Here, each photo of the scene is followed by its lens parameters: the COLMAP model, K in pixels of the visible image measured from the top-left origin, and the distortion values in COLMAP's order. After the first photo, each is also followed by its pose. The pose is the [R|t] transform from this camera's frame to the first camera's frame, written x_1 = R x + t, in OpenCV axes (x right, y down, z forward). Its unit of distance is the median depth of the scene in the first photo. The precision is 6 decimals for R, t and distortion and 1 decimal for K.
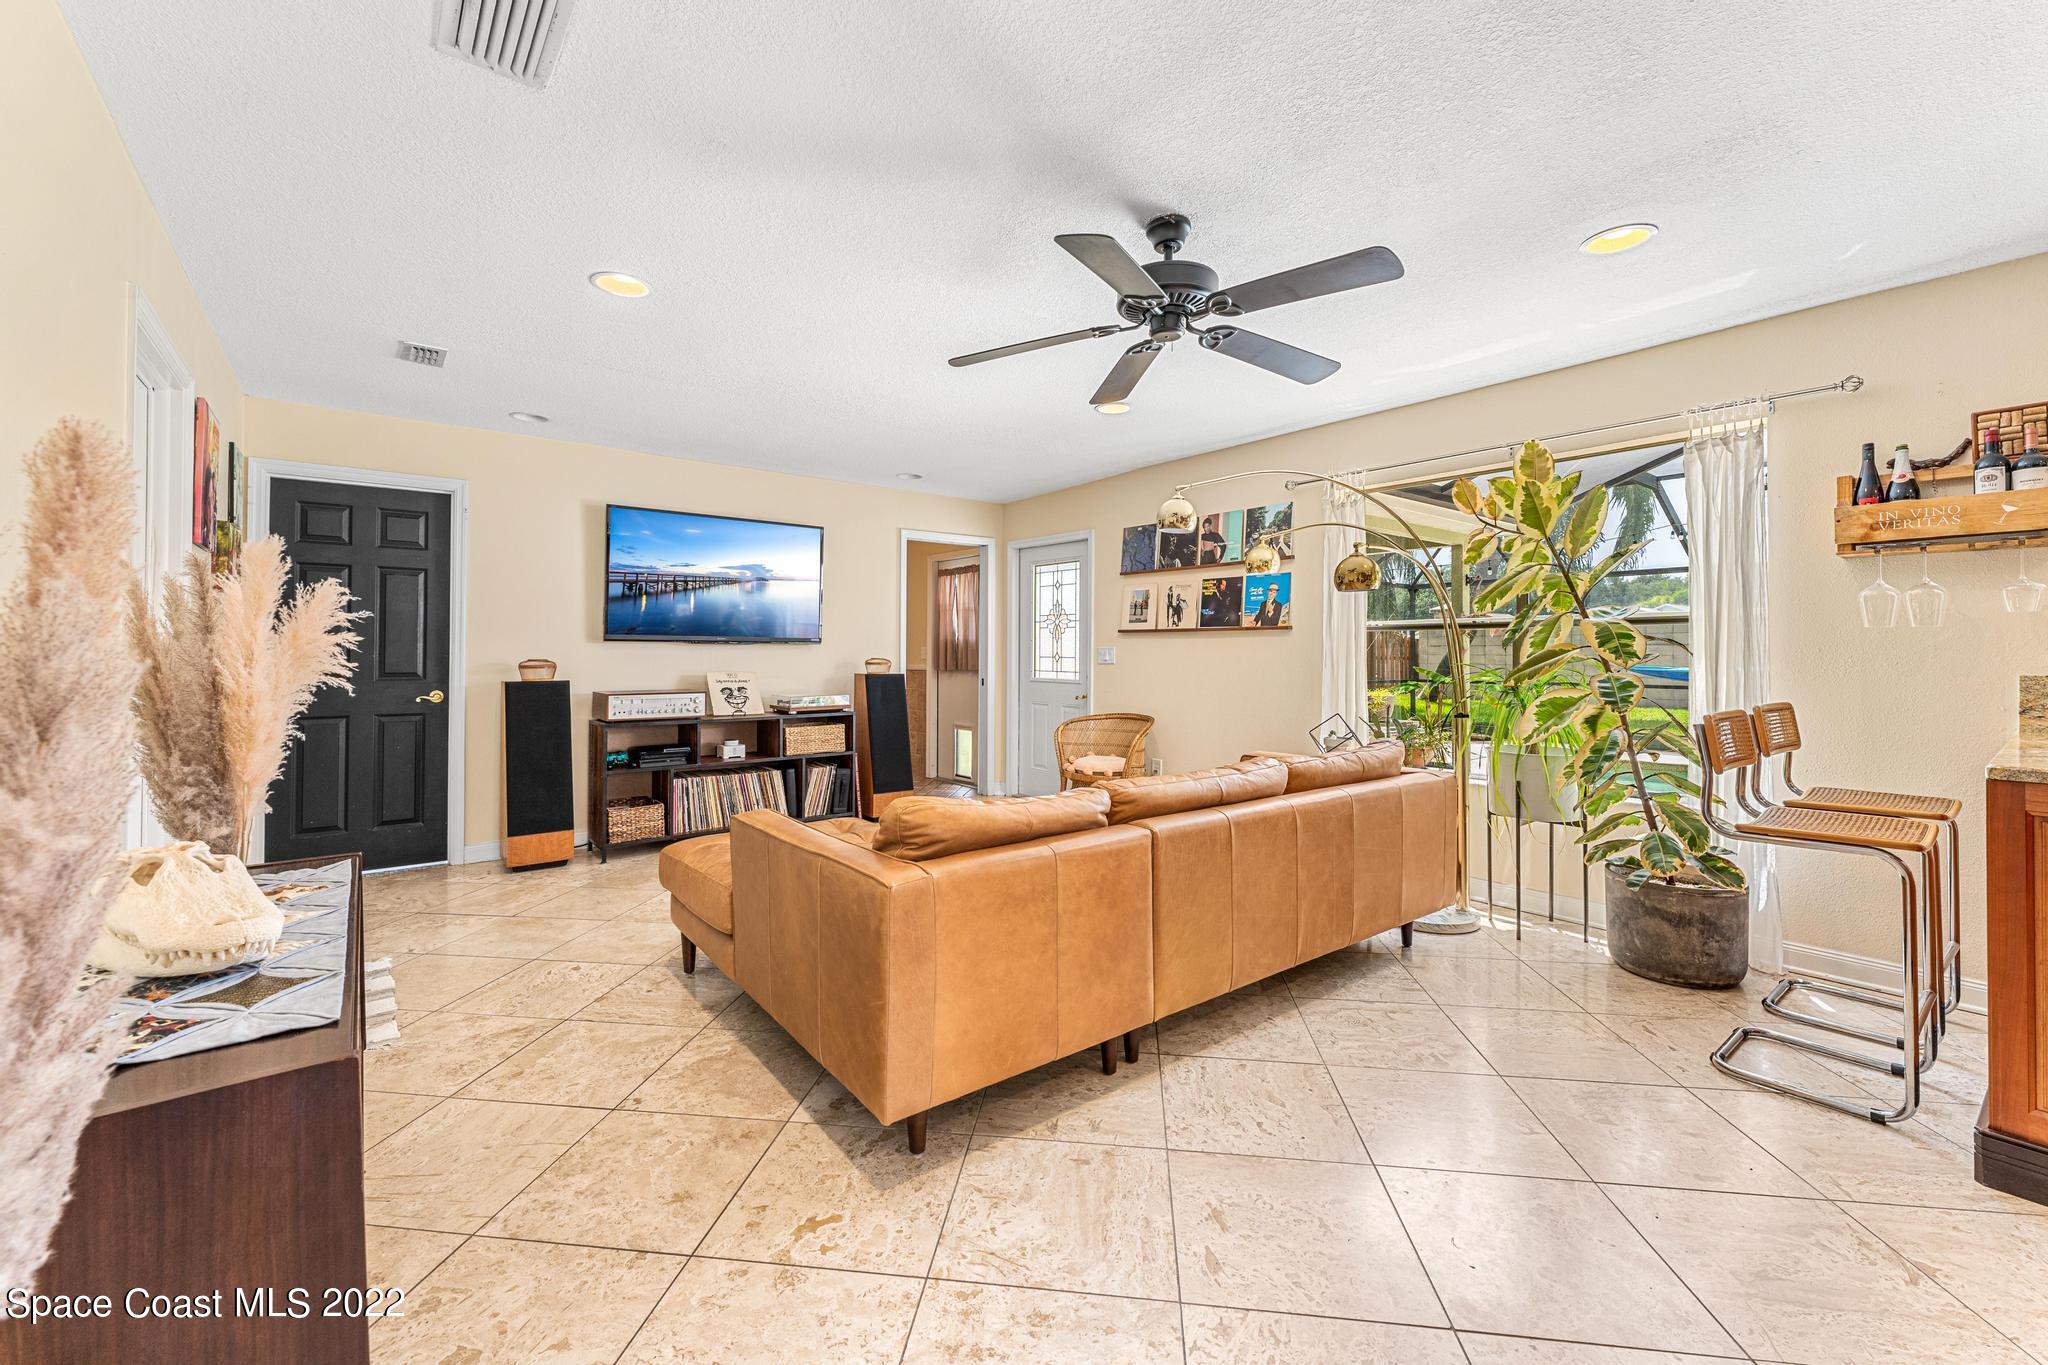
lens RADIAL K [[819.8, 0, 1008.2], [0, 819.8, 655.4], [0, 0, 1]] dist [0.002793, -0.000630]
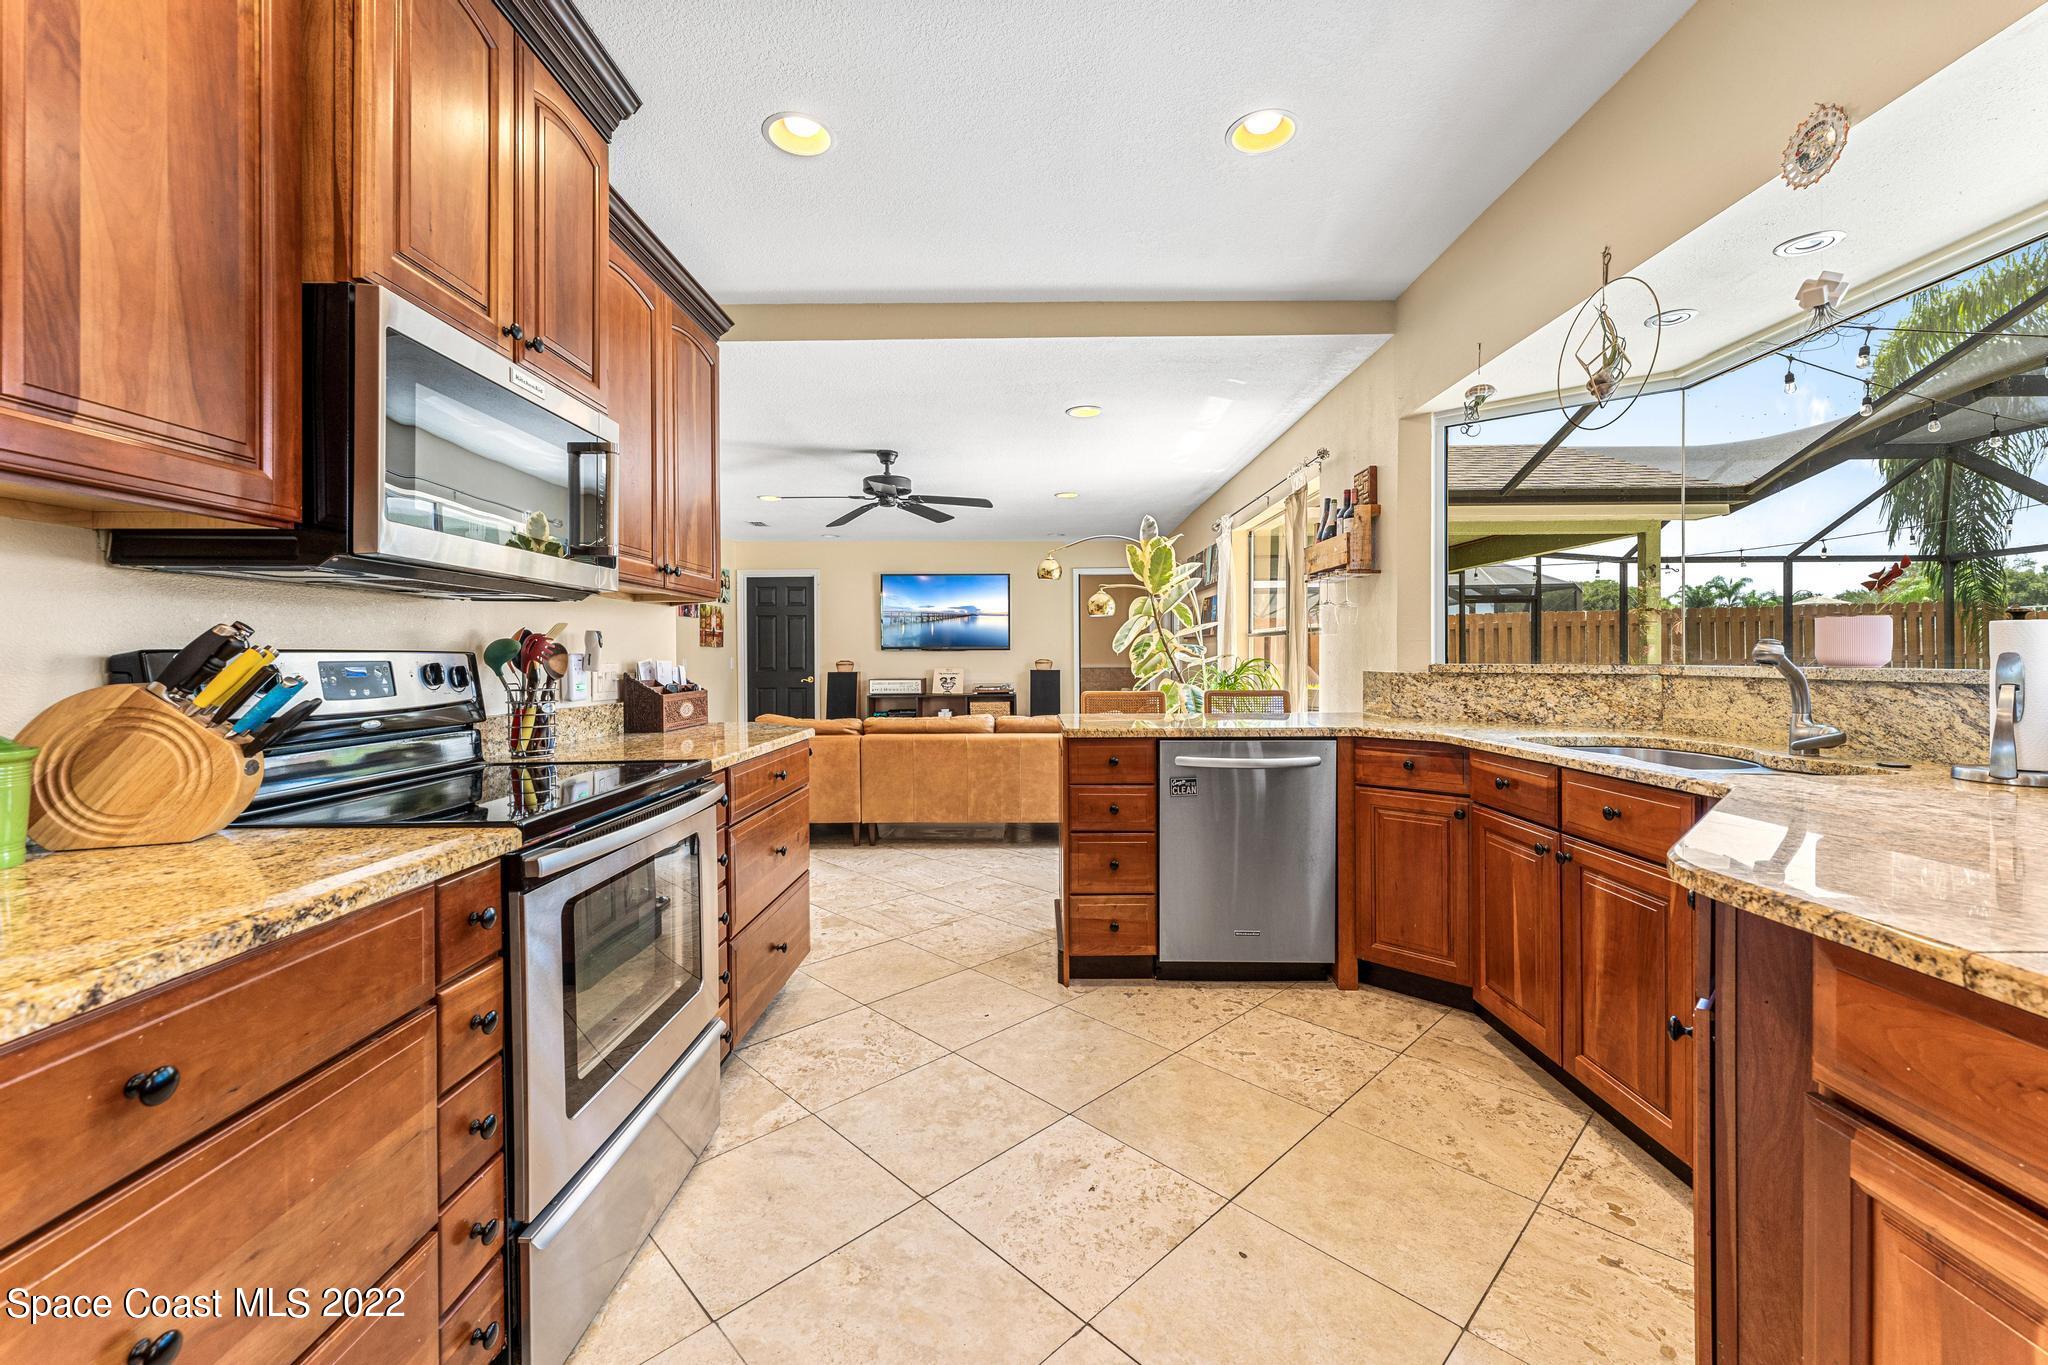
lens RADIAL K [[819.8, 0, 1027.1], [0, 819.8, 658.0], [0, 0, 1]] dist [0.002793, -0.000630]
pose [[0.784378, -0.005339, -0.620261, 0.948737], [0.006067, 0.999981, -0.000935, 0.003096], [0.620254, -0.003030, 0.784395, -0.227525]]
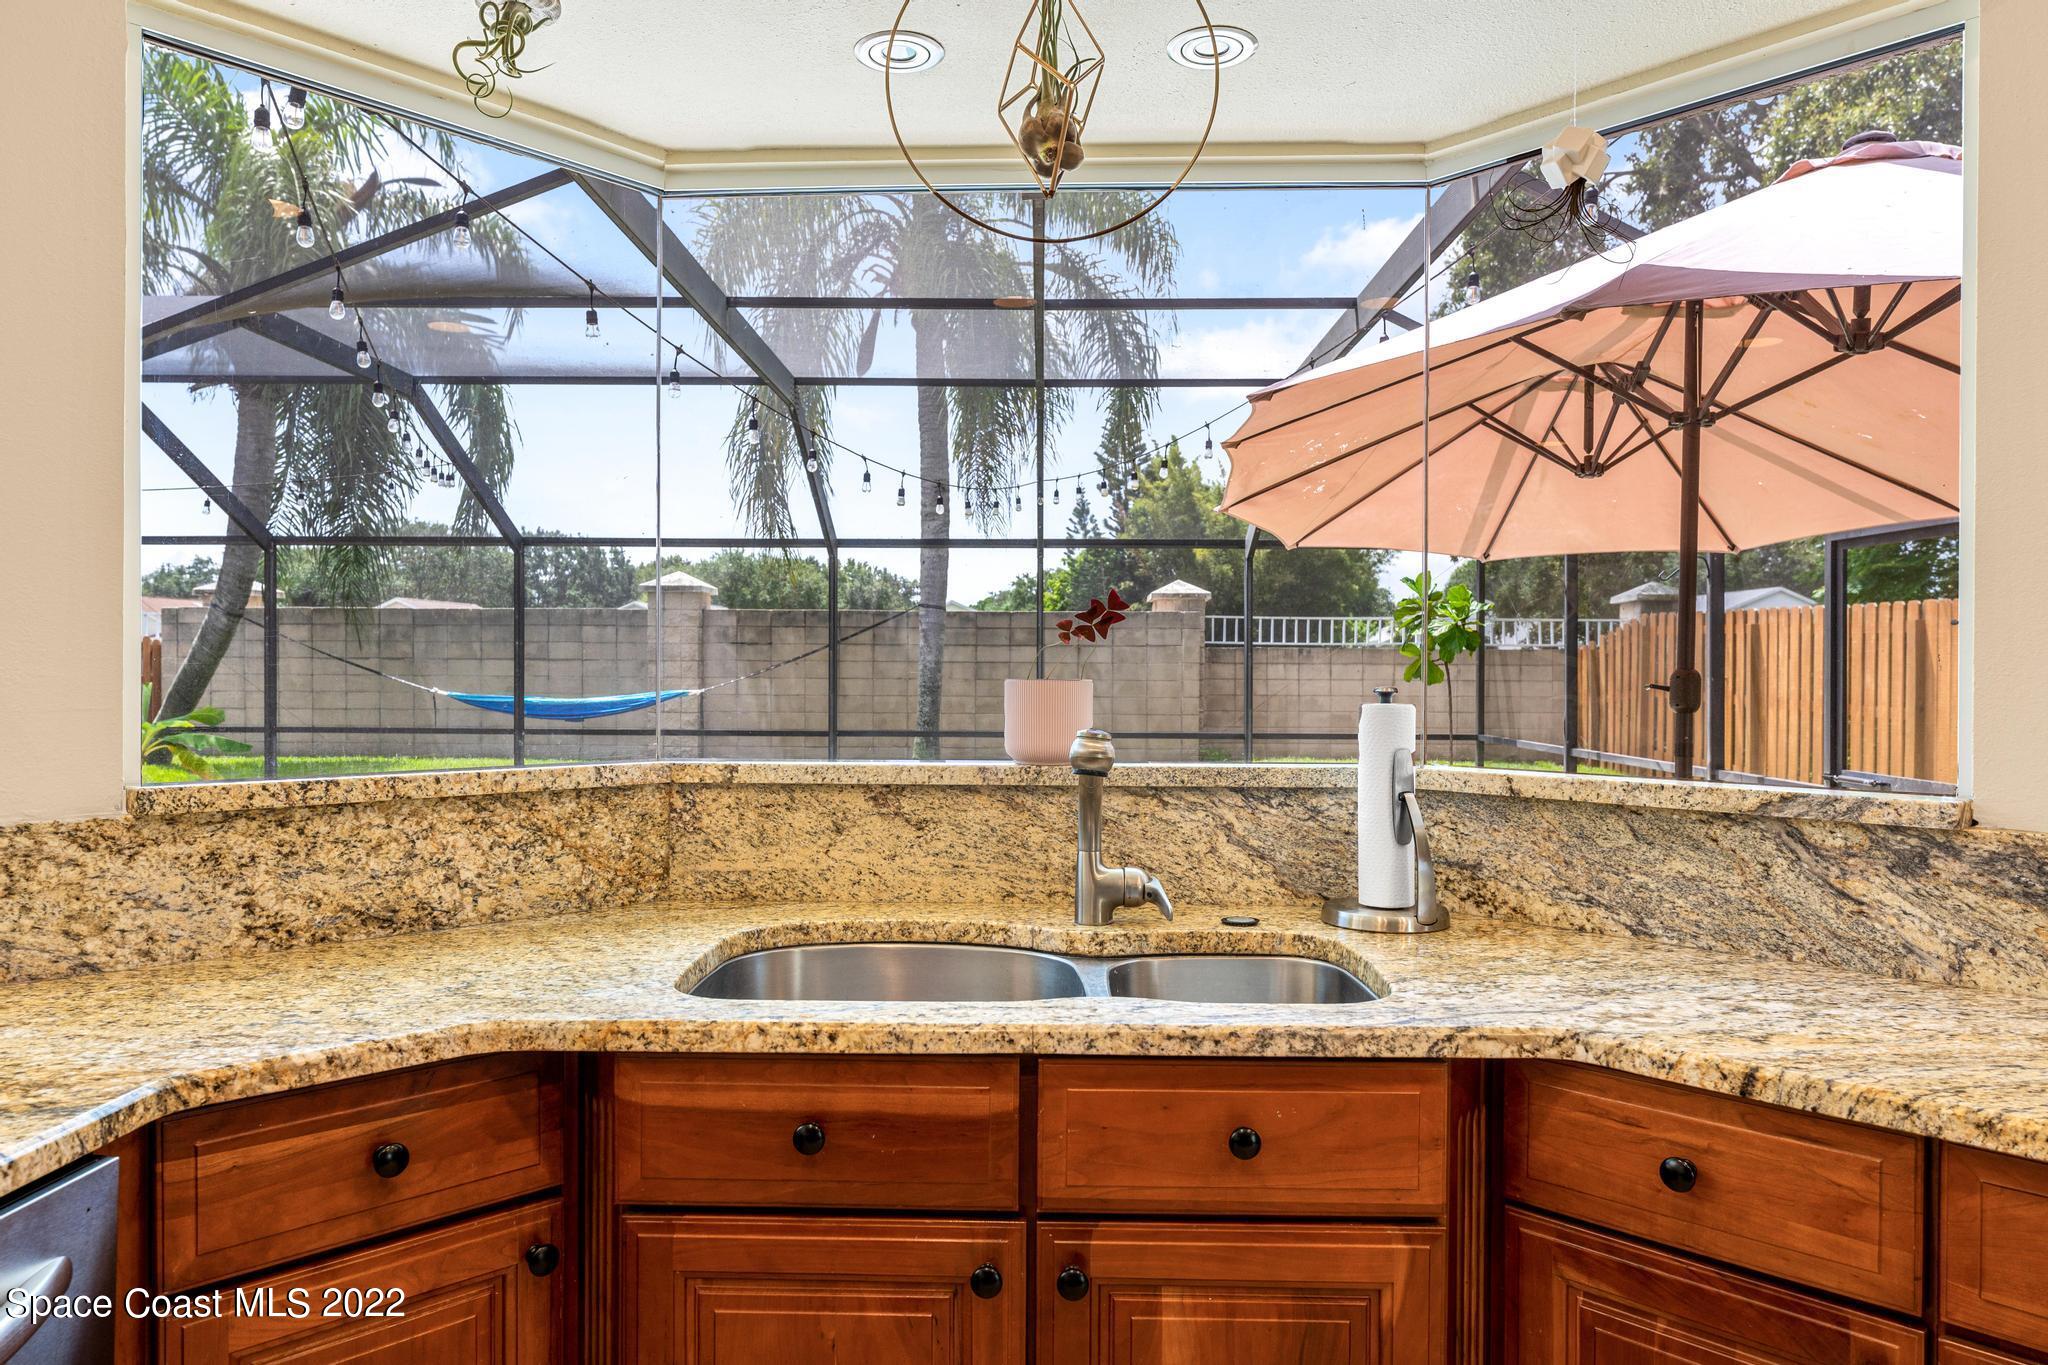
lens RADIAL K [[1365.0, 0, 1031.6], [0, 1365.0, 671.2], [0, 0, 1]] dist [0.008665, -0.003976]
pose [[0.628438, 0.001586, 0.777858, 0.653337], [-0.002782, 0.999996, 0.000209, -0.021197], [-0.777855, -0.002295, 0.628440, 0.133925]]
